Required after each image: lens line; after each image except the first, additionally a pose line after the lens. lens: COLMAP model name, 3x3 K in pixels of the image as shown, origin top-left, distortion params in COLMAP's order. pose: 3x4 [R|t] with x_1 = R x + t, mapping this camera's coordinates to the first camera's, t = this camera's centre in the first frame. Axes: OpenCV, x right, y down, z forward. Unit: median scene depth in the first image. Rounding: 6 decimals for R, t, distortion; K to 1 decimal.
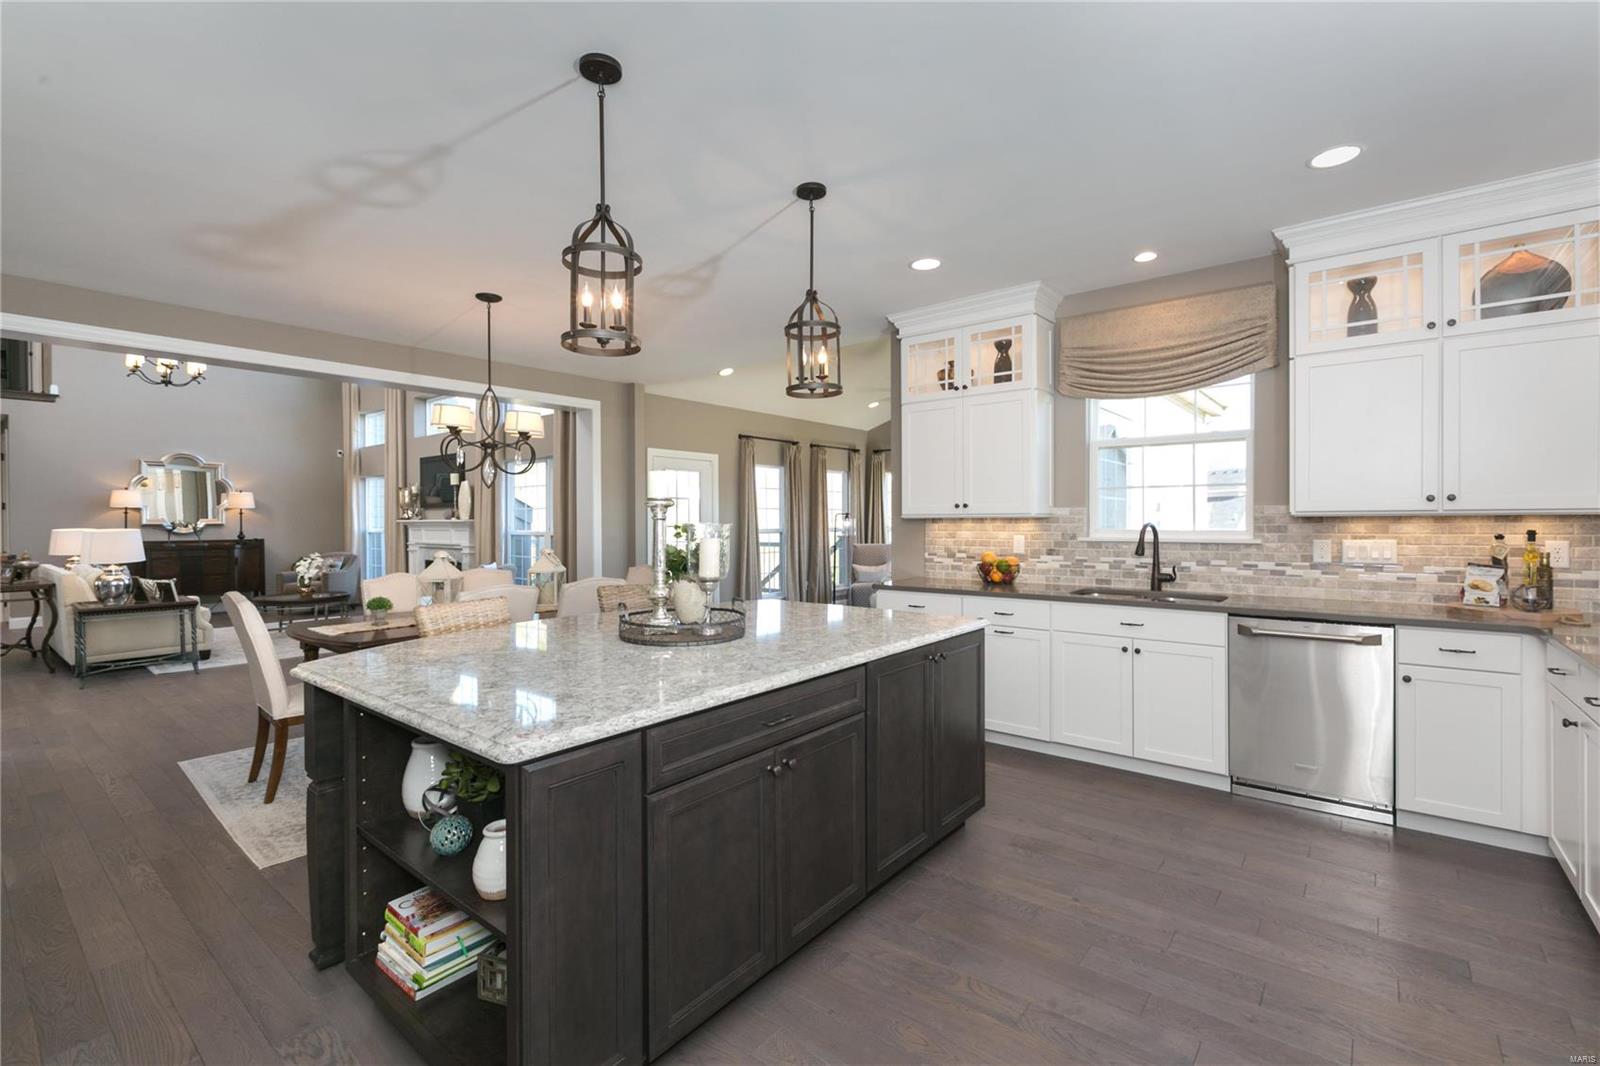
lens RADIAL K [[694.9, 0, 797.7], [0, 694.9, 519.2], [0, 0, 1]] dist [-0.001442, -0.000189]
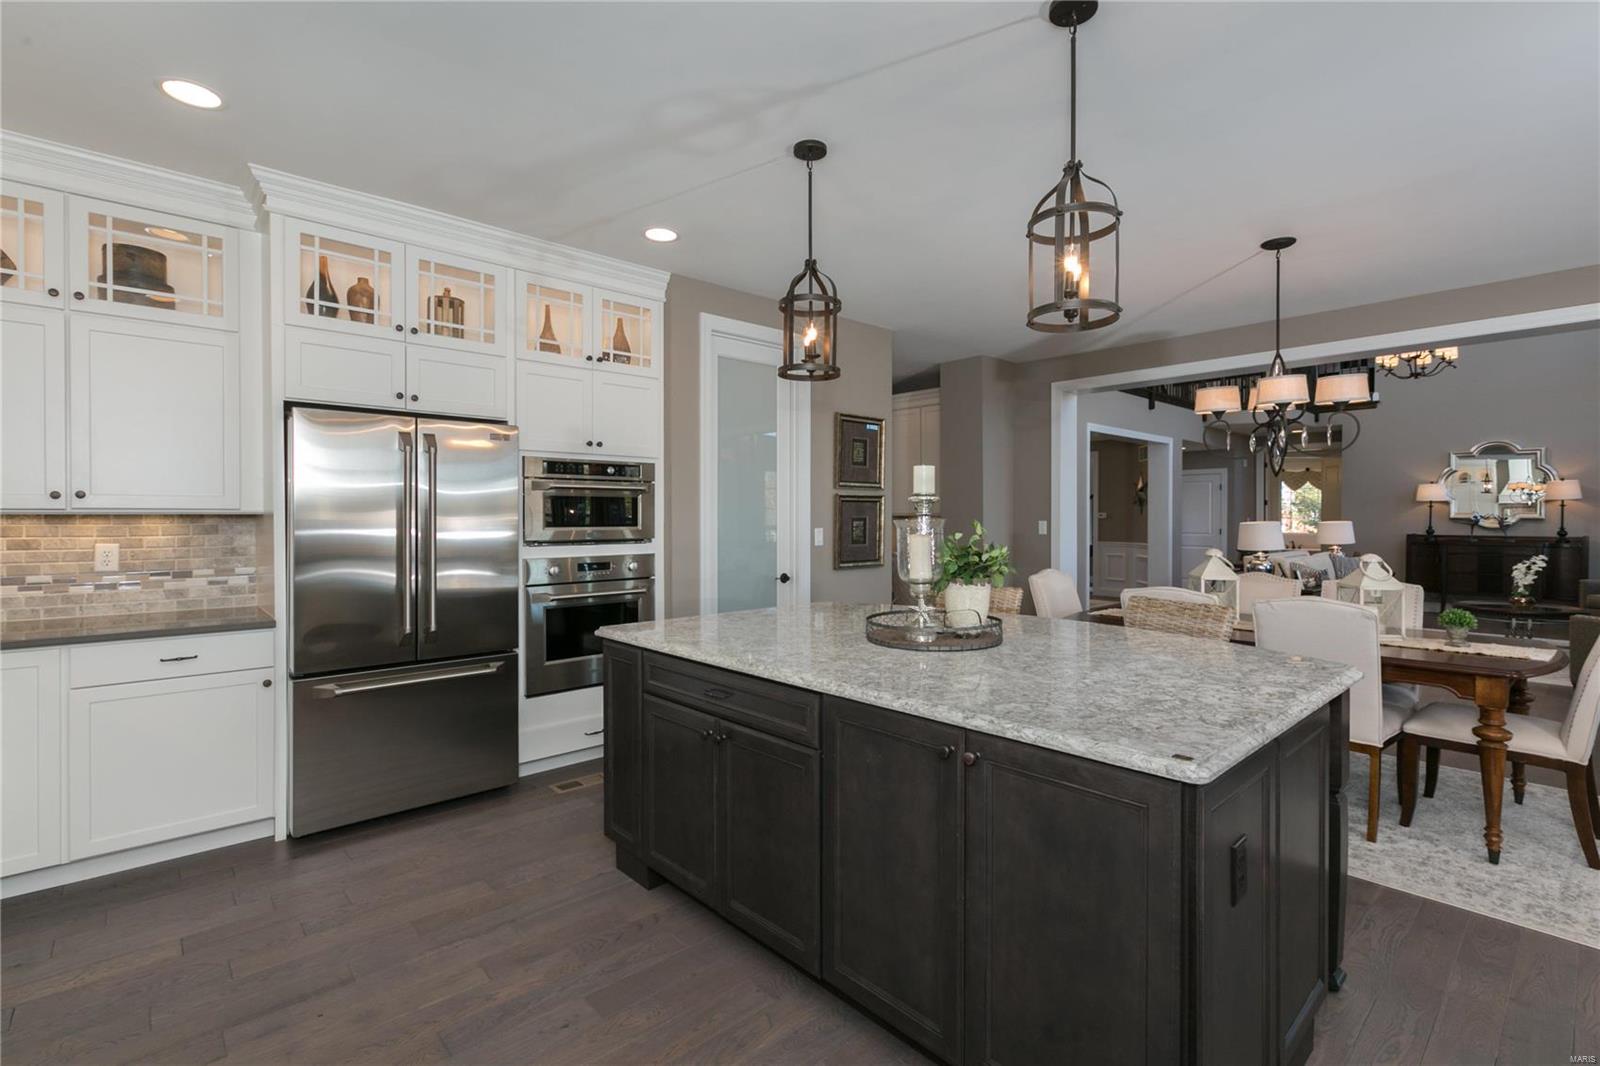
lens RADIAL K [[705.5, 0, 792.1], [0, 705.5, 523.1], [0, 0, 1]] dist [0.001621, -0.000389]
pose [[-0.121370, 0.015631, -0.992484, 0.656483], [-0.000194, 0.999876, 0.015771, -0.003398], [0.992607, 0.002106, -0.121352, 0.763895]]
